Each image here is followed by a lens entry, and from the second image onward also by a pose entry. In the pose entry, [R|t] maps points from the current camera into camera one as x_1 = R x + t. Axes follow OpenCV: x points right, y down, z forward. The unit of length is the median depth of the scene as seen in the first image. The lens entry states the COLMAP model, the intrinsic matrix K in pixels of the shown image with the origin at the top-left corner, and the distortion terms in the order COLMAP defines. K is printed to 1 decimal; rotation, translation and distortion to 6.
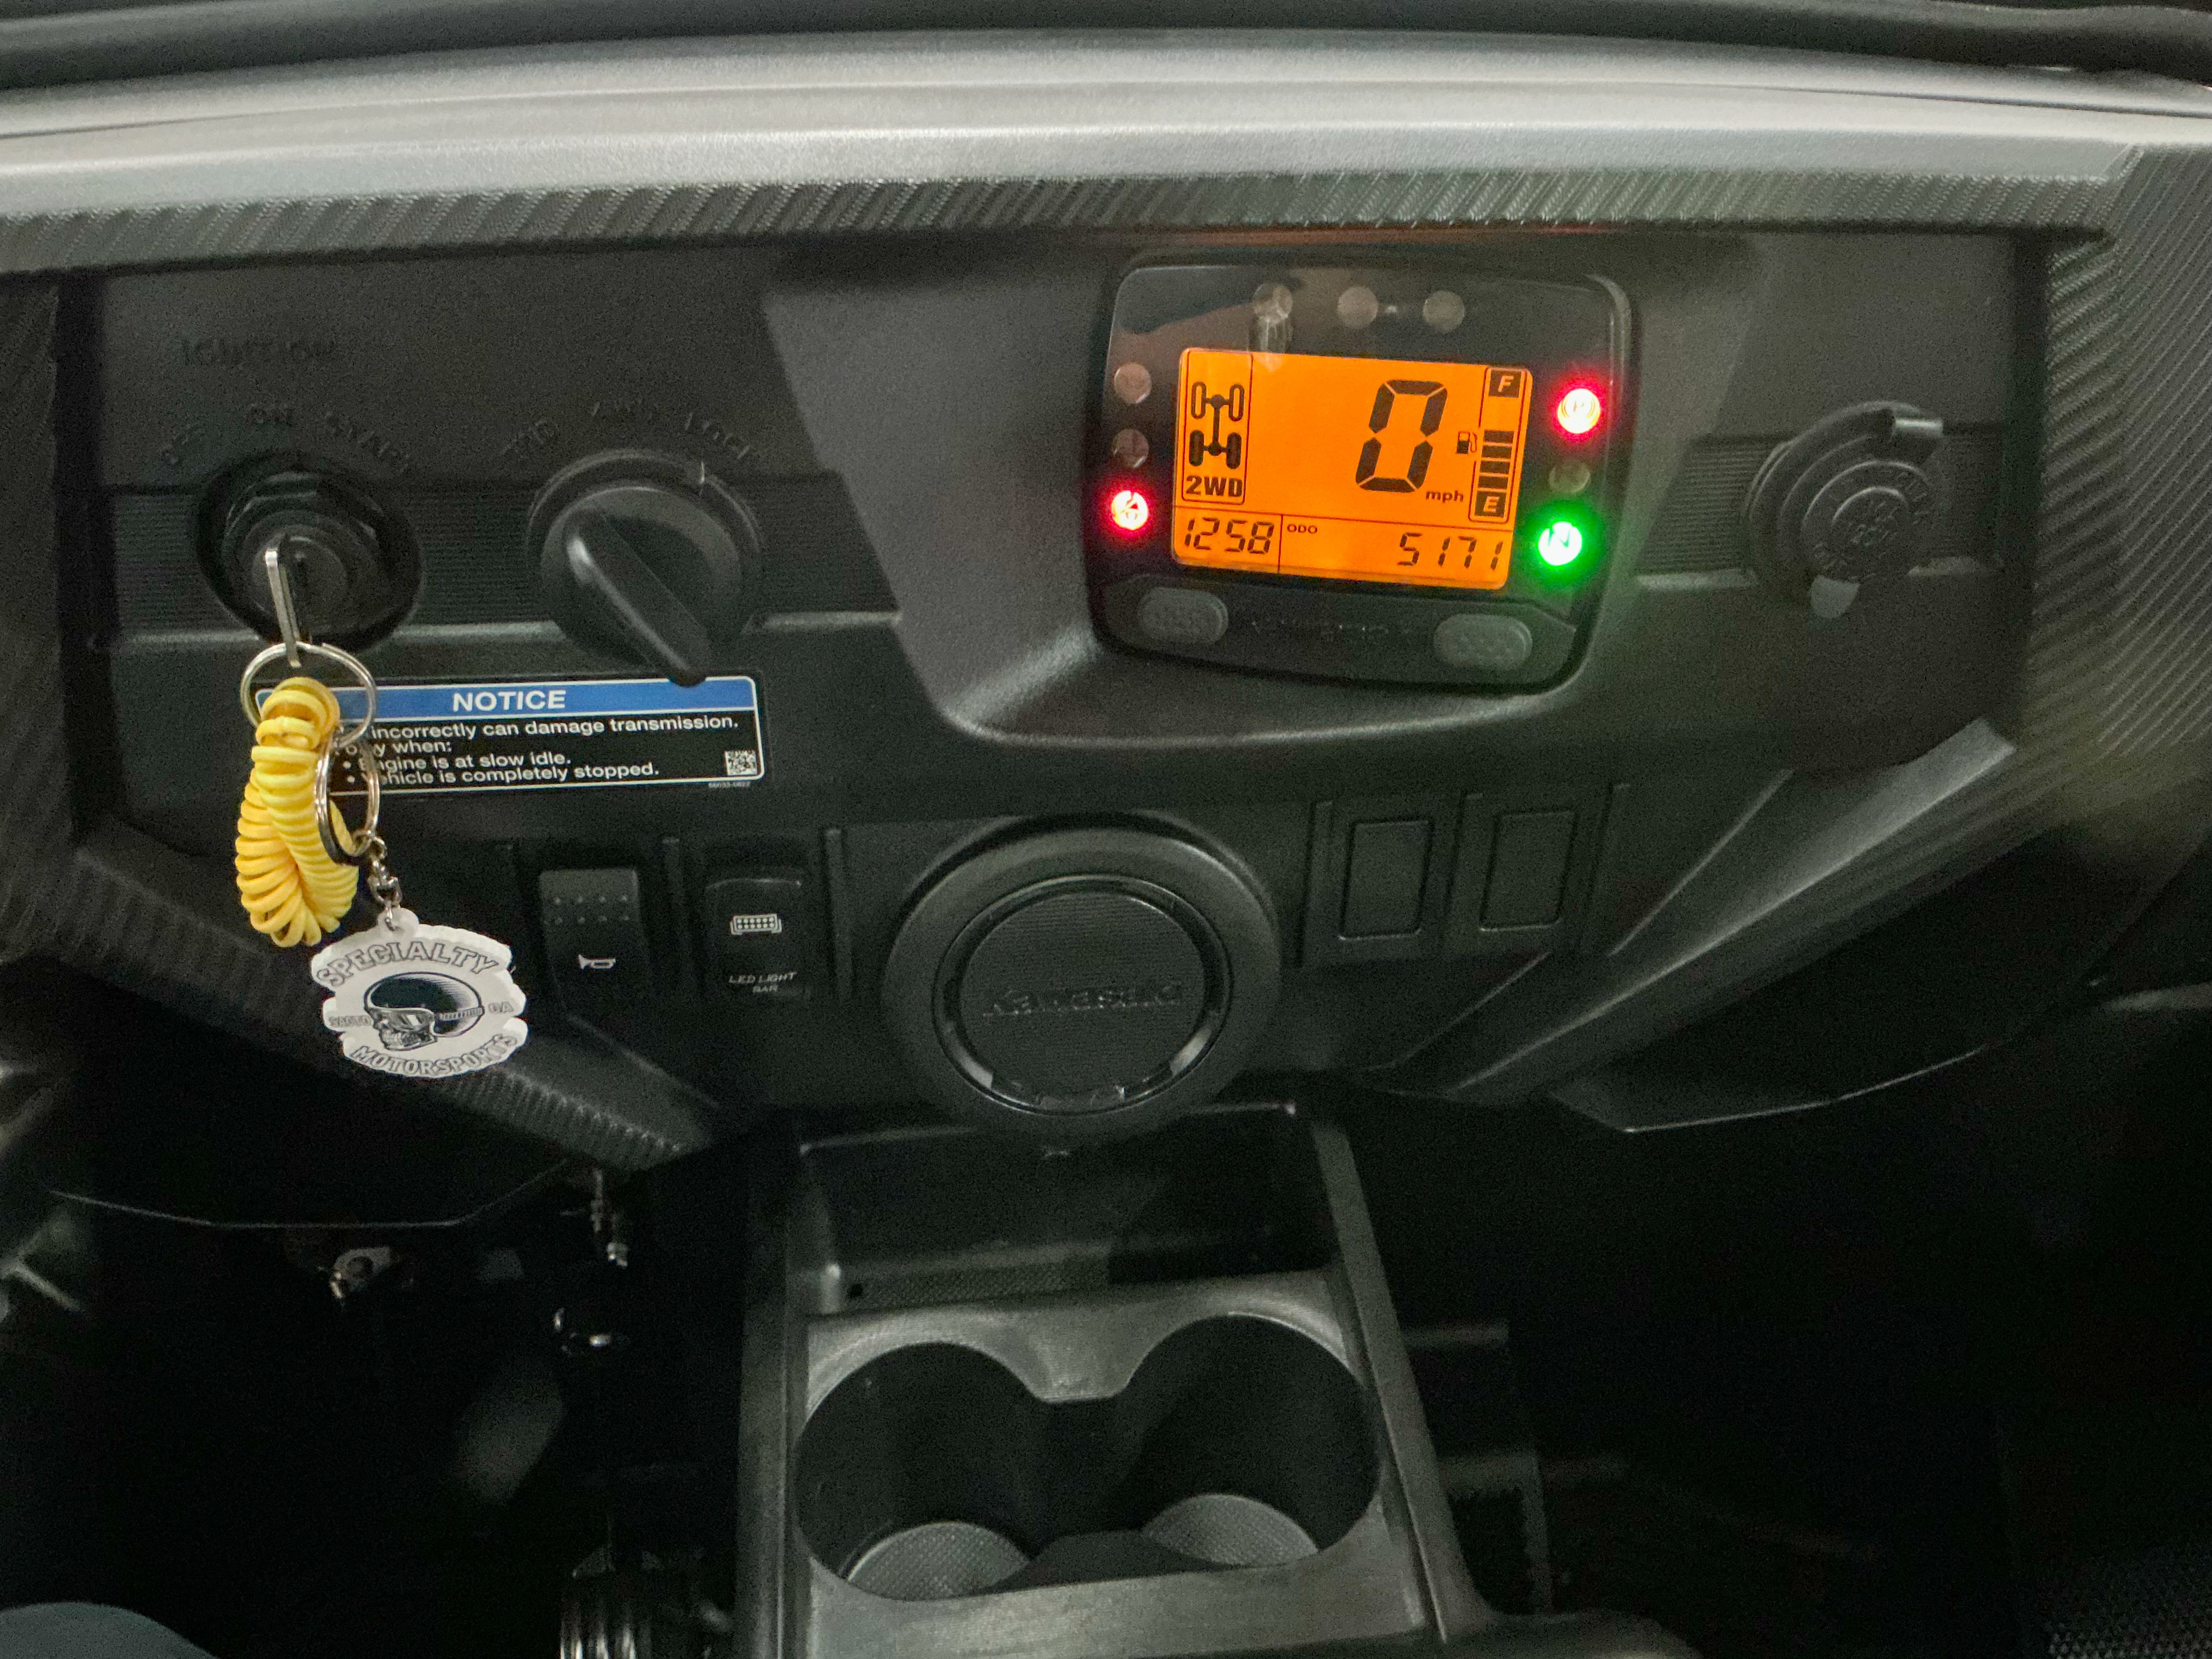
lens RADIAL K [[1664.1, 0, 1092.6], [0, 1664.1, 823.1], [0, 0, 1]] dist [0.000861, -0.062744]
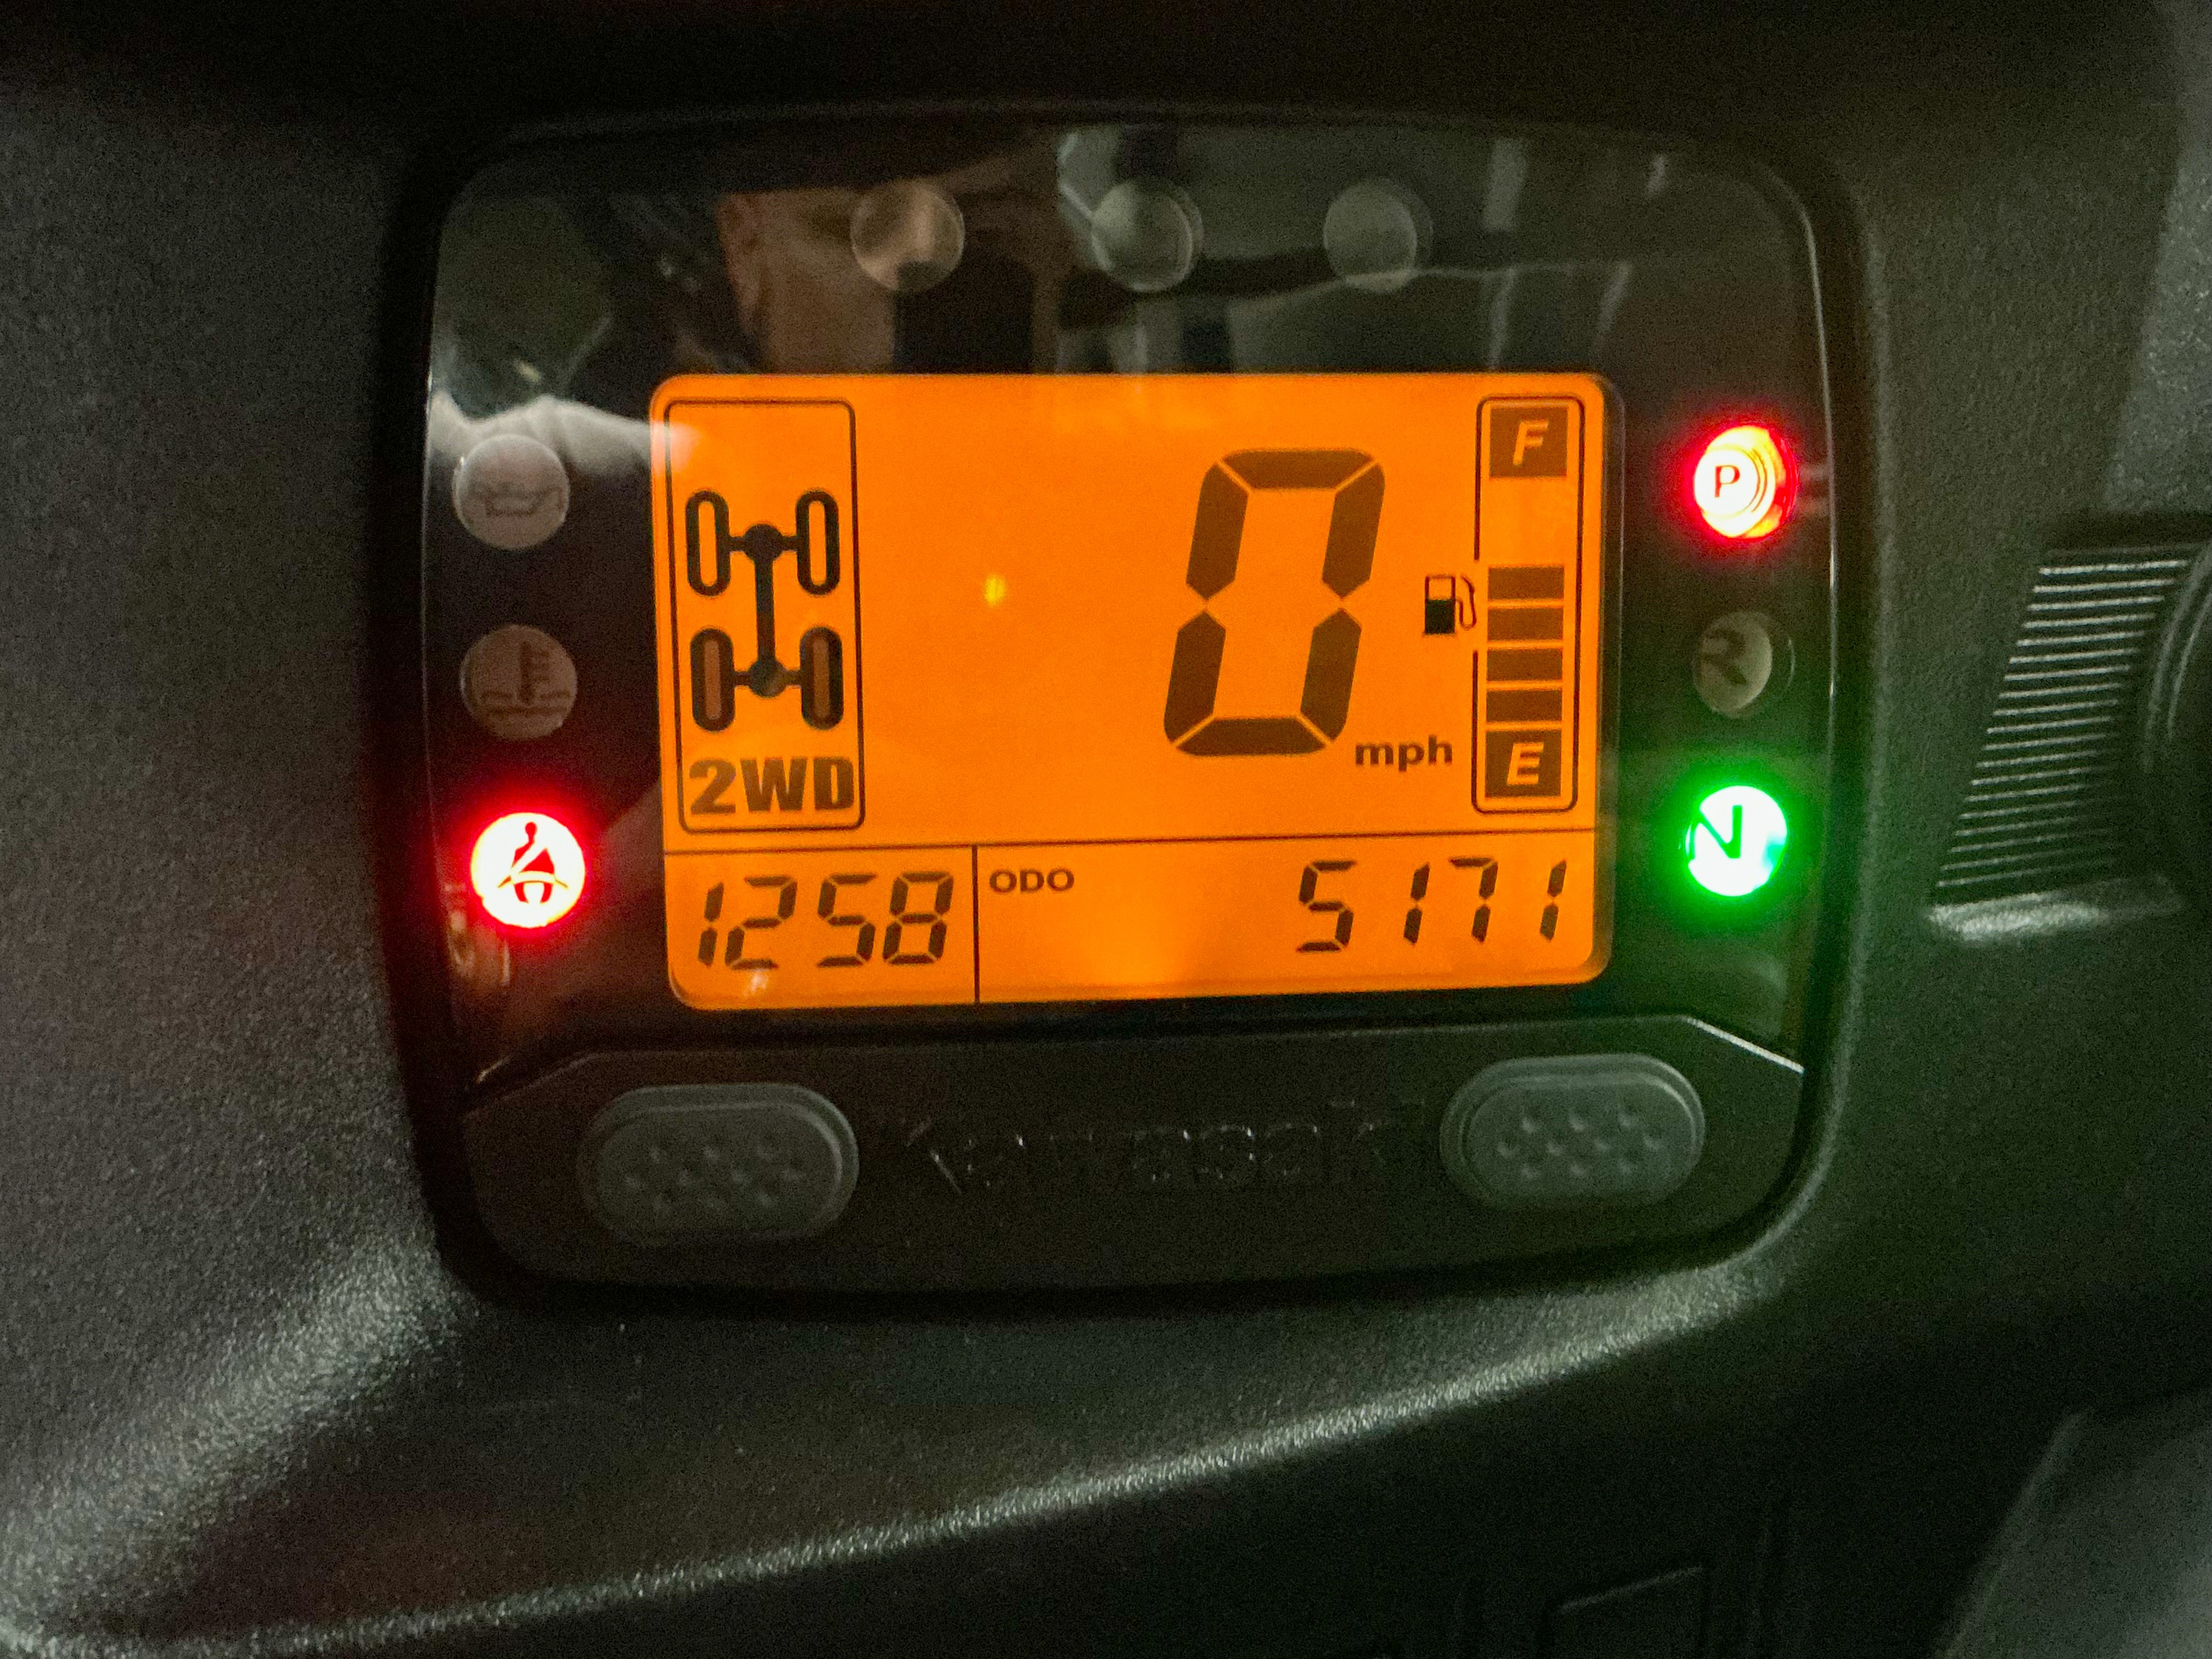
lens RADIAL K [[2237.1, 0, 1100.5], [0, 2237.1, 830.5], [0, 0, 1]] dist [0.151922, -0.330493]
pose [[0.947831, -0.069573, 0.311089, -0.009704], [0.160543, 0.947278, -0.277291, -0.051607], [-0.275396, 0.312768, 0.909029, 0.562624]]
